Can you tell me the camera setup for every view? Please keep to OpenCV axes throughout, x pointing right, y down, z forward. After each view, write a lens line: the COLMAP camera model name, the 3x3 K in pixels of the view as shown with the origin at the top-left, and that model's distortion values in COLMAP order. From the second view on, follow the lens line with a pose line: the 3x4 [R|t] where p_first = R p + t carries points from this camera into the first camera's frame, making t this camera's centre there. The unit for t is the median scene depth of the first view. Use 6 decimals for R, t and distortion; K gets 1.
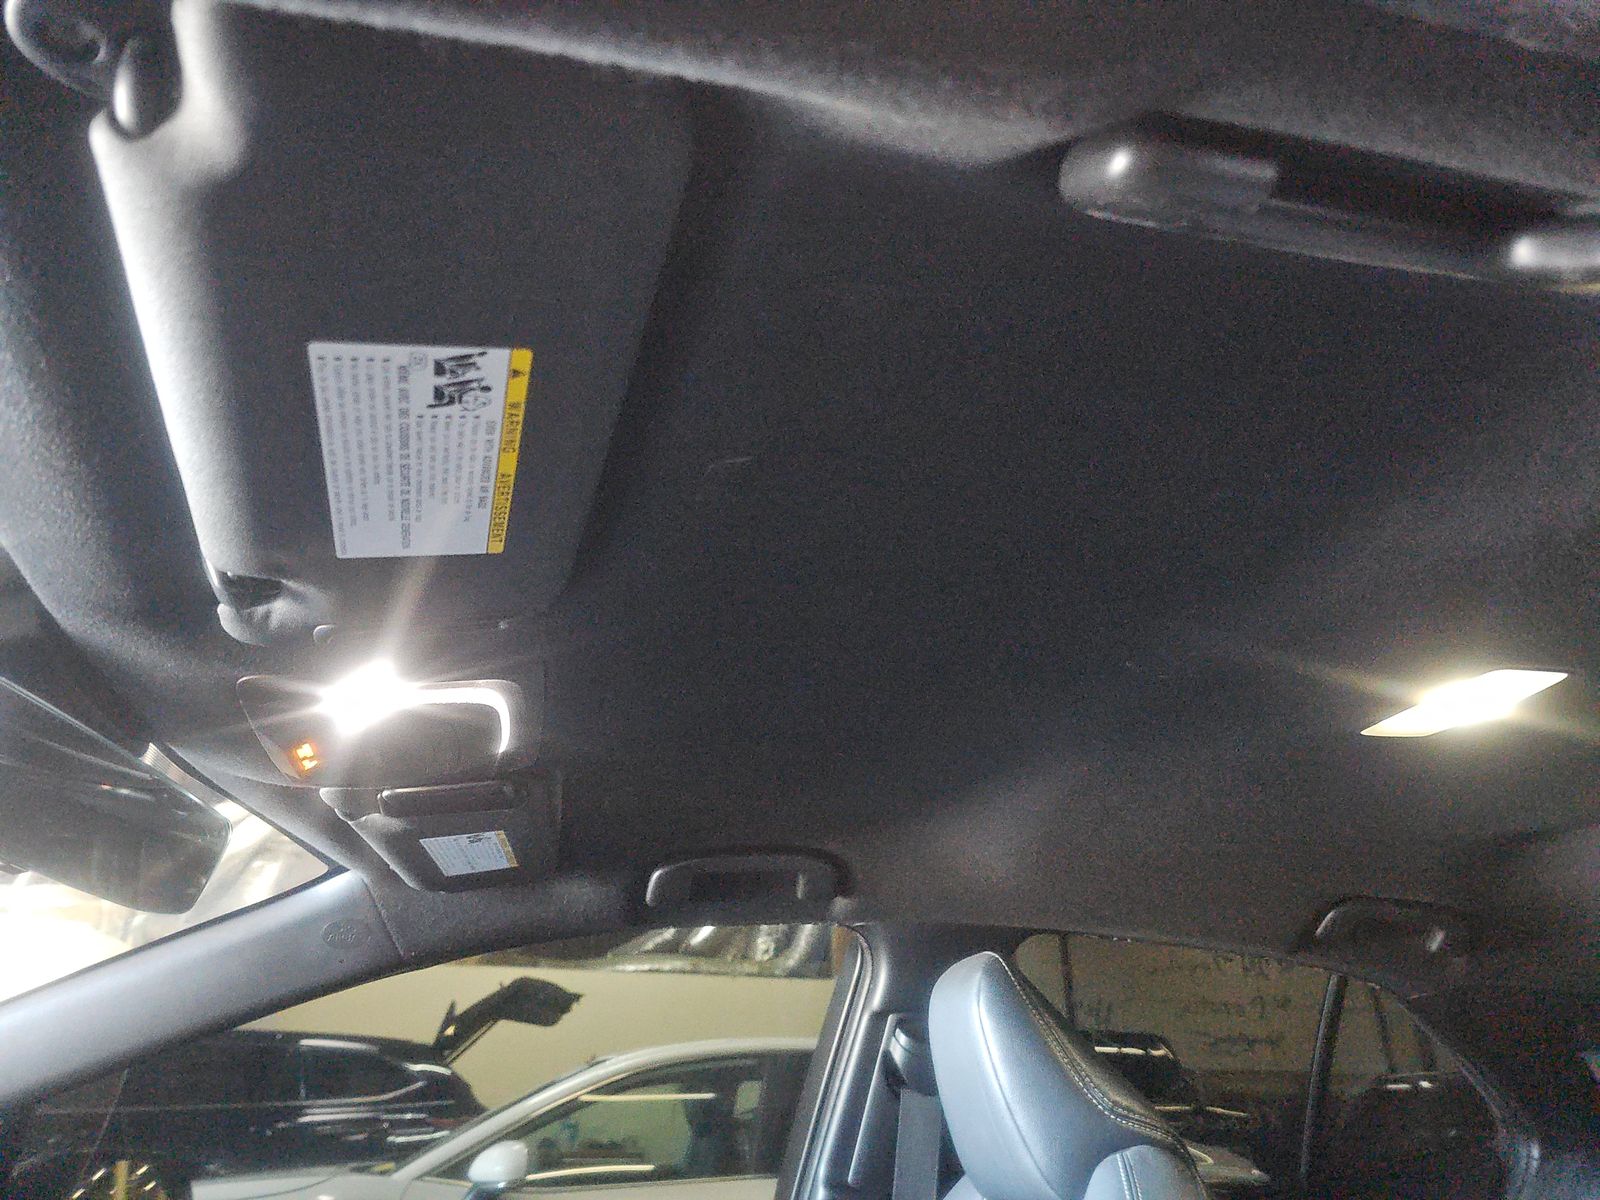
lens RADIAL K [[1063.4, 0, 792.5], [0, 1063.4, 606.4], [0, 0, 1]] dist [0.006372, -0.000676]
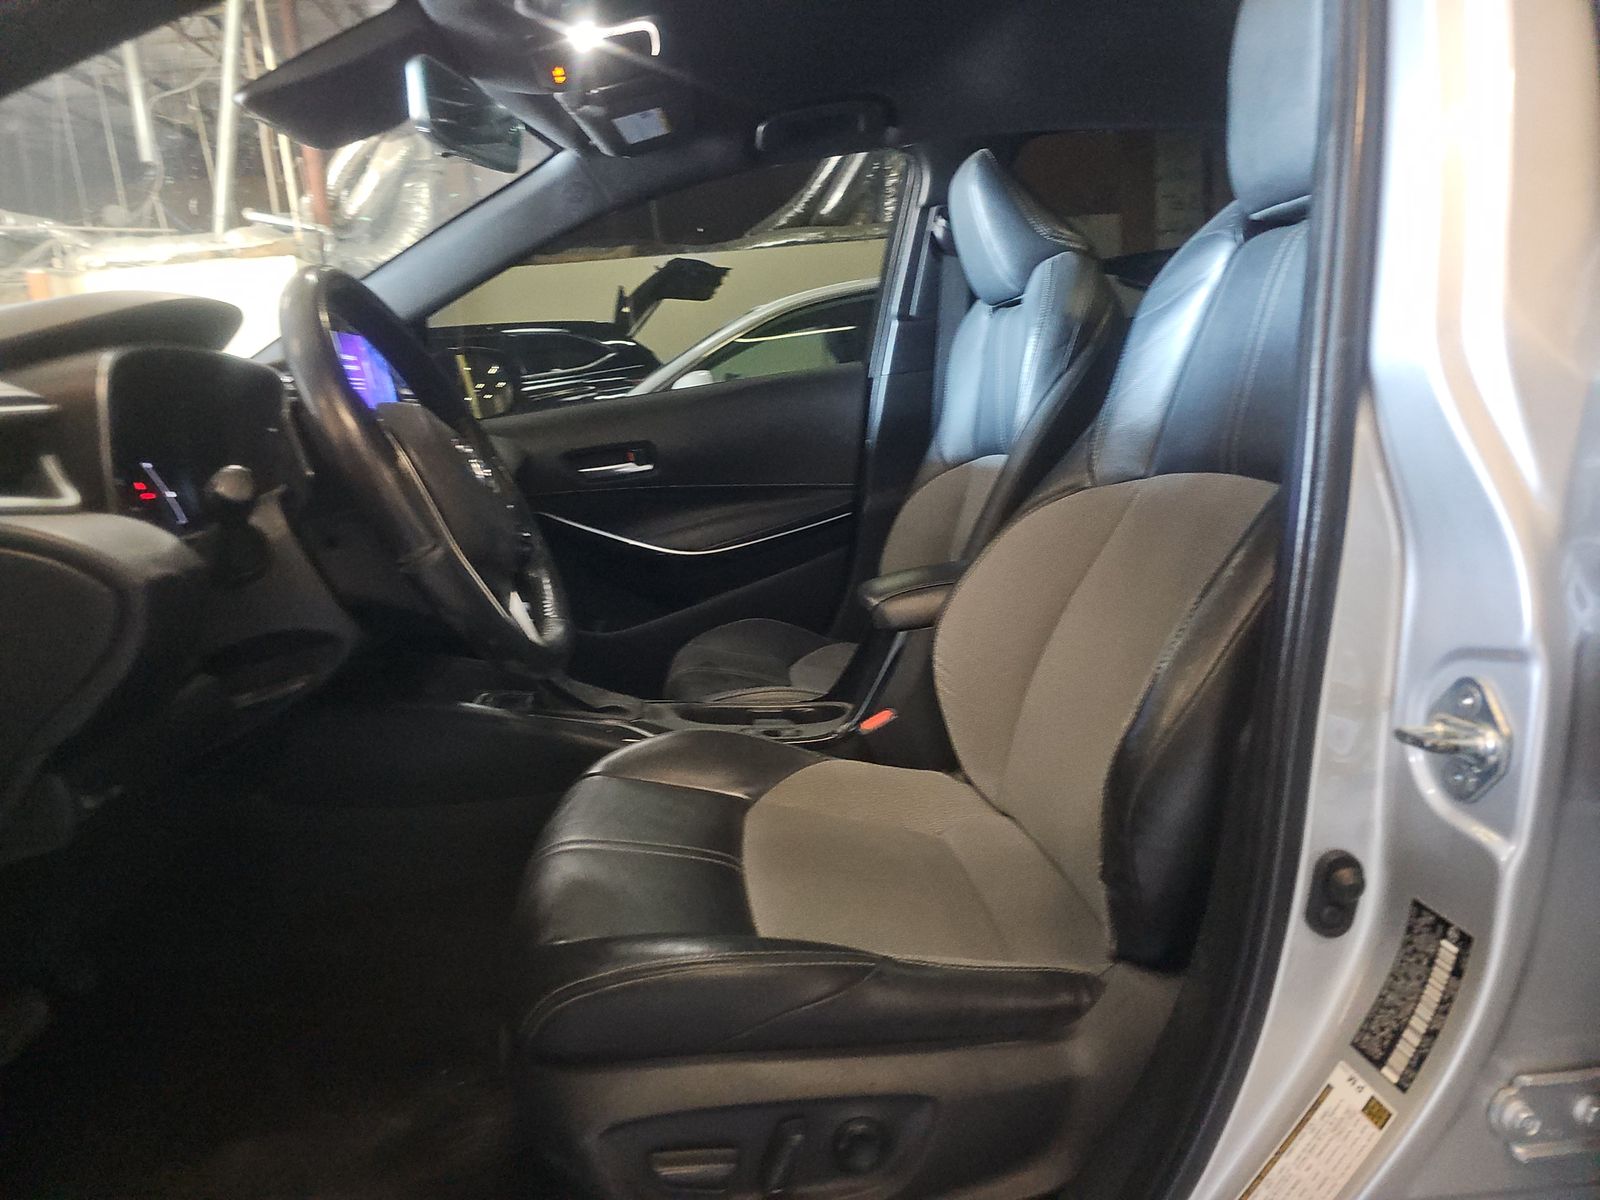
lens RADIAL K [[1063.4, 0, 792.5], [0, 1063.4, 606.4], [0, 0, 1]] dist [0.006372, -0.000676]
pose [[0.985642, -0.069725, -0.153779, 0.088431], [0.149098, 0.786838, 0.598878, -0.093705], [0.079242, -0.613208, 0.785937, -0.515533]]
